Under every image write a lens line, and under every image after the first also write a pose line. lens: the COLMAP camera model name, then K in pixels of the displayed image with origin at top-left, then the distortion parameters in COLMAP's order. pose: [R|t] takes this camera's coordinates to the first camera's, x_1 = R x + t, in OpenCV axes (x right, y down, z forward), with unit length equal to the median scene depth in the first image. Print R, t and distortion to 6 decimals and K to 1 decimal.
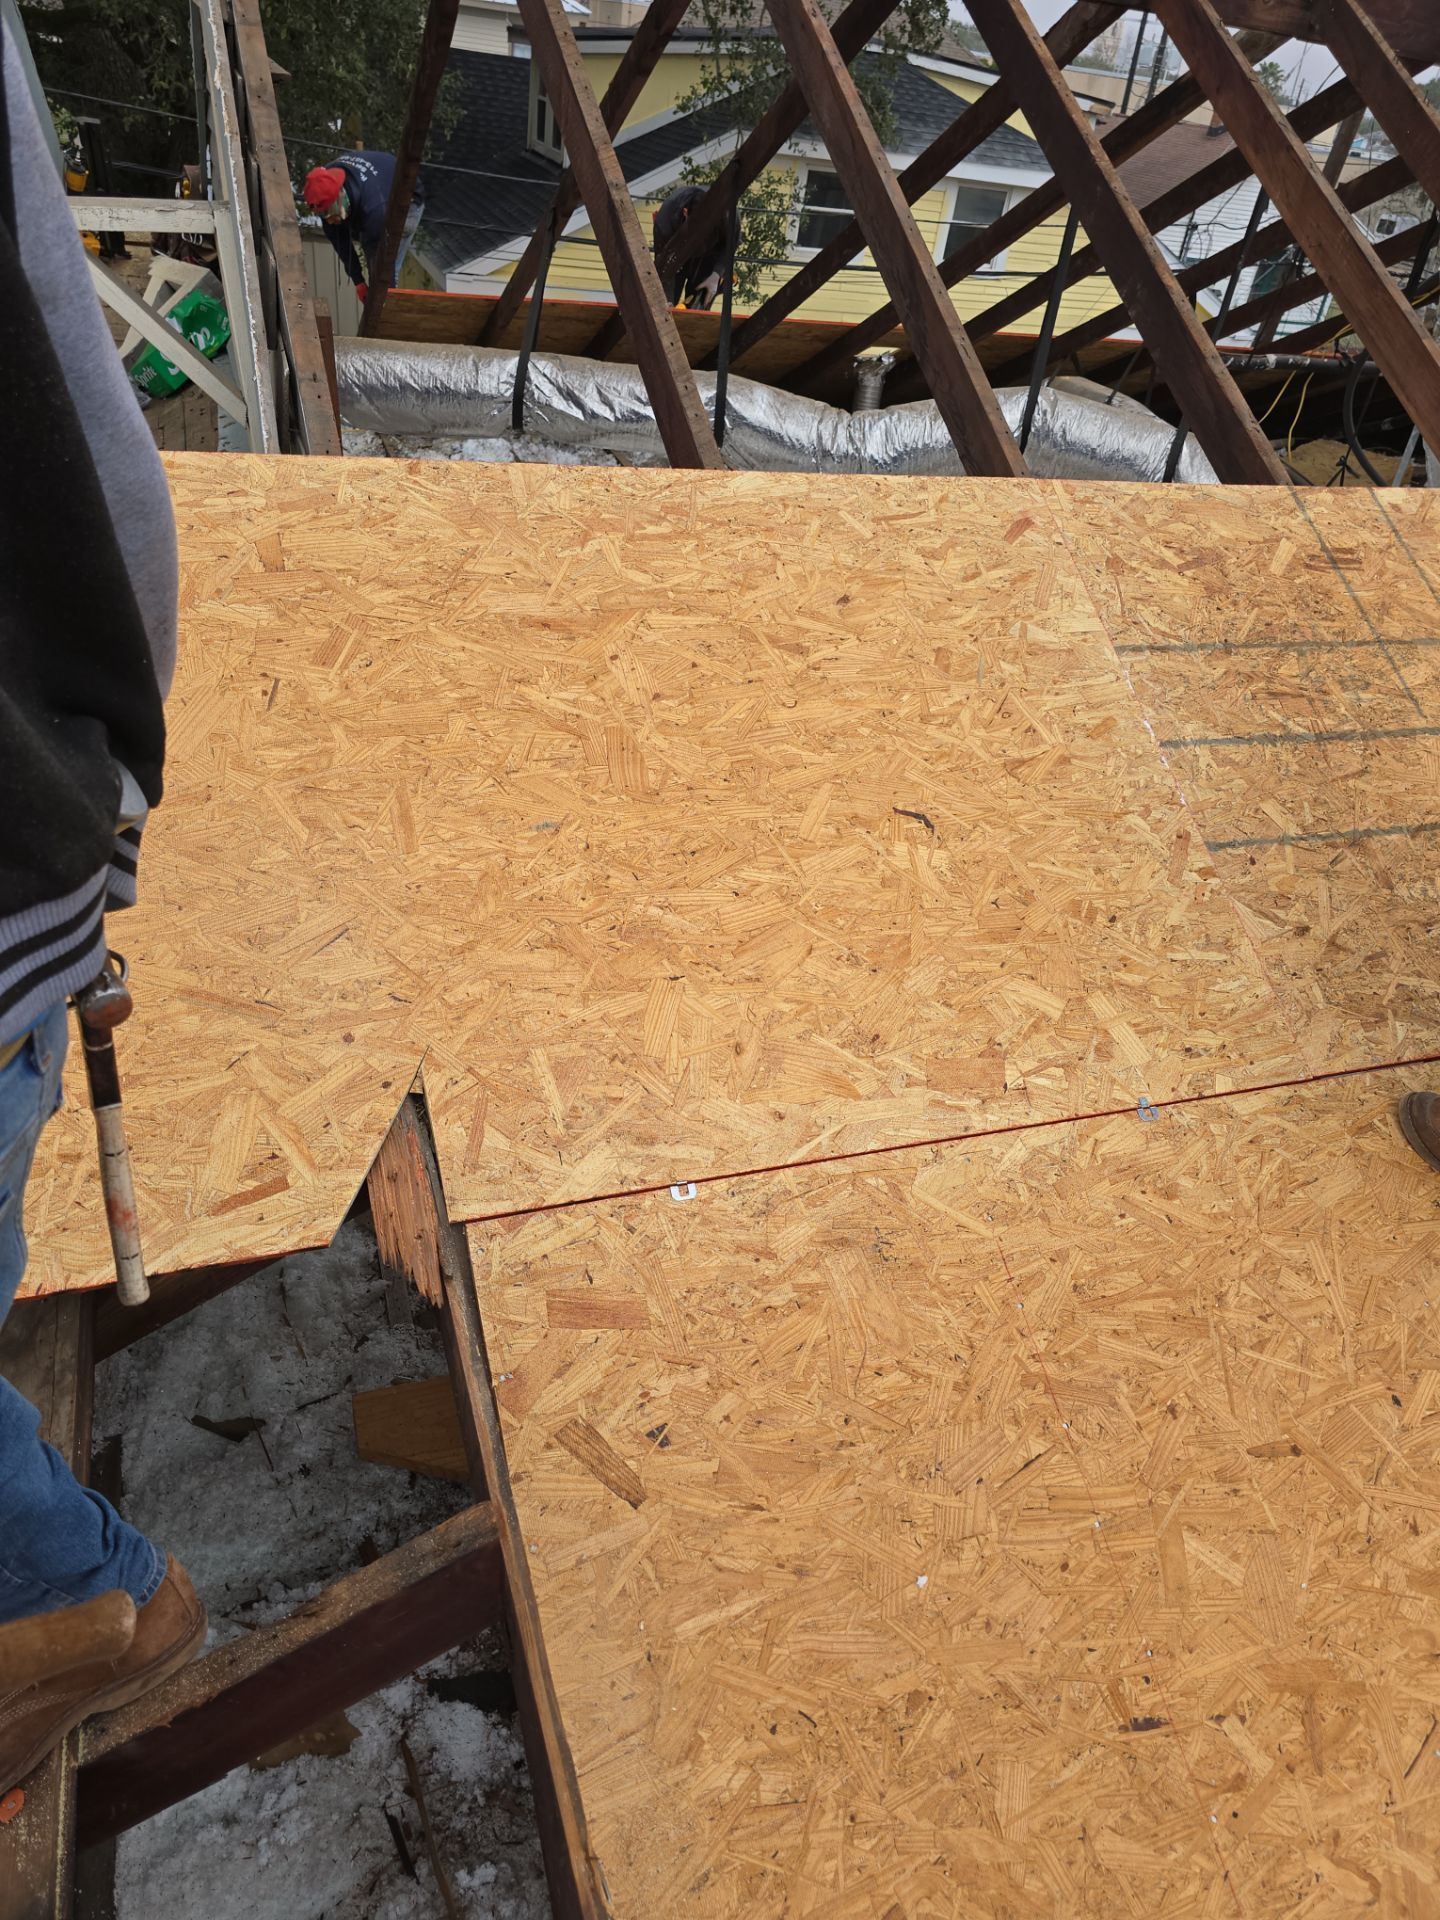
lens RADIAL K [[1268.5, 0, 713.4], [0, 1268.5, 972.3], [0, 0, 1]] dist [0.053772, -0.051109]
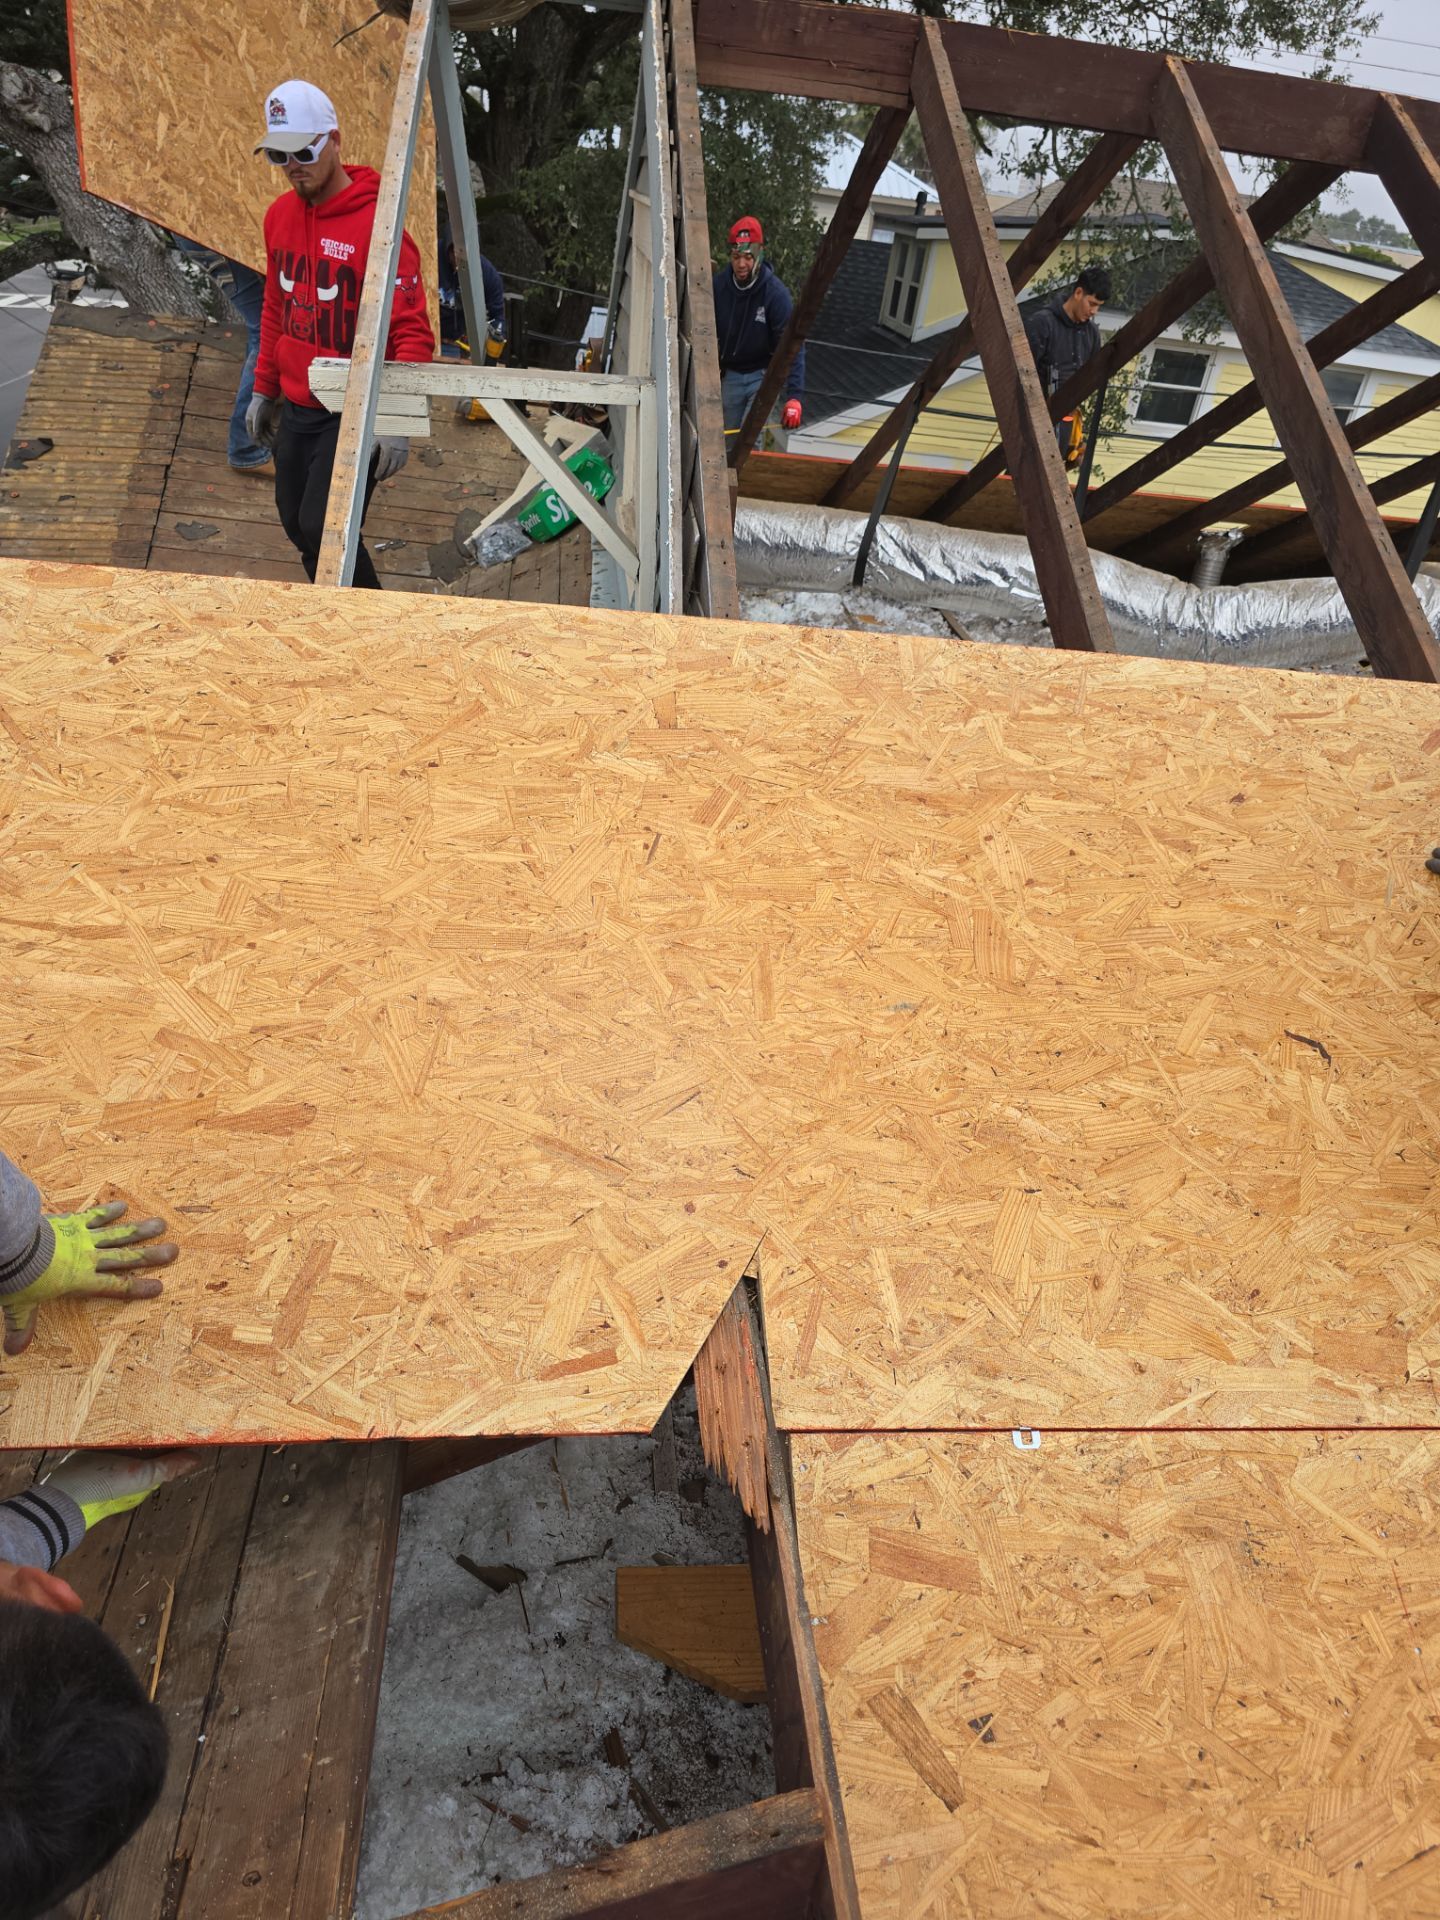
lens RADIAL K [[1268.5, 0, 720.5], [0, 1268.5, 976.2], [0, 0, 1]] dist [0.053772, -0.051109]
pose [[0.974955, 0.119170, -0.187779, -0.089126], [-0.136909, 0.986975, -0.084478, -0.038003], [0.175266, 0.108071, 0.978572, 0.035369]]
